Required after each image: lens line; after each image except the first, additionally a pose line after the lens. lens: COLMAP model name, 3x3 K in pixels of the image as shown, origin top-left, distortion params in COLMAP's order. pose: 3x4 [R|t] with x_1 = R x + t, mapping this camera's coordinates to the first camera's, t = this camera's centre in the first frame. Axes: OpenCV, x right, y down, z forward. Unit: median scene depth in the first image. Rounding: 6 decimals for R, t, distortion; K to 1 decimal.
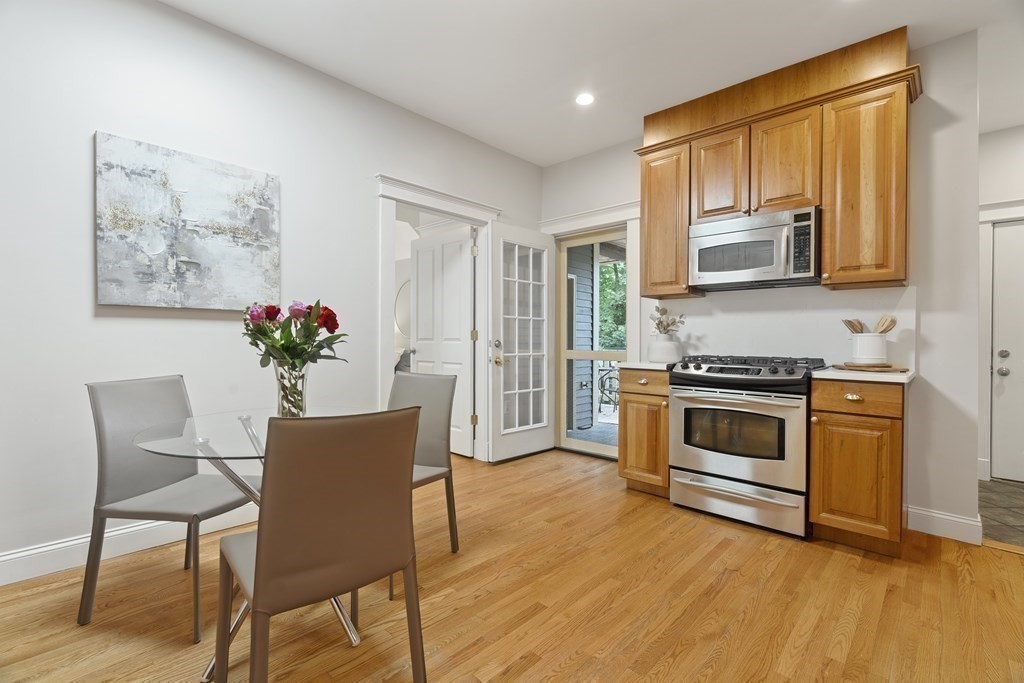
lens RADIAL K [[465.2, 0, 512.0], [0, 465.2, 341.5], [0, 0, 1]] dist [-0.000216, 0.000897]
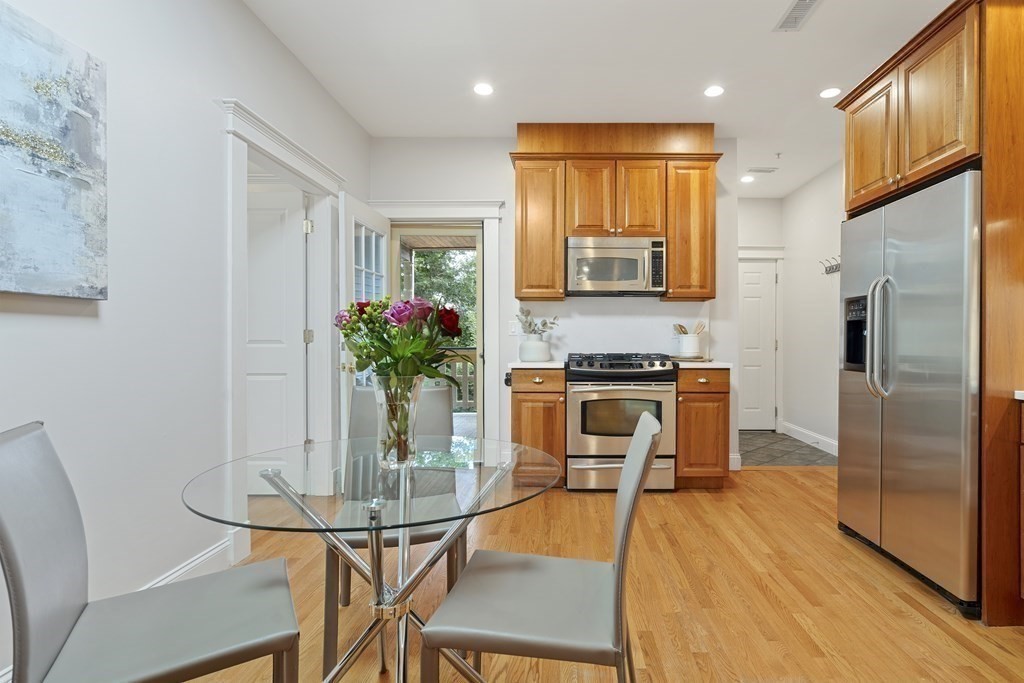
lens RADIAL K [[504.4, 0, 571.3], [0, 504.4, 340.6], [0, 0, 1]] dist [-0.002808, 0.000452]
pose [[0.724285, -0.010707, 0.689418, -0.523814], [0.008862, 0.999941, 0.006219, -0.011312], [-0.689444, 0.001605, 0.724337, 0.153894]]
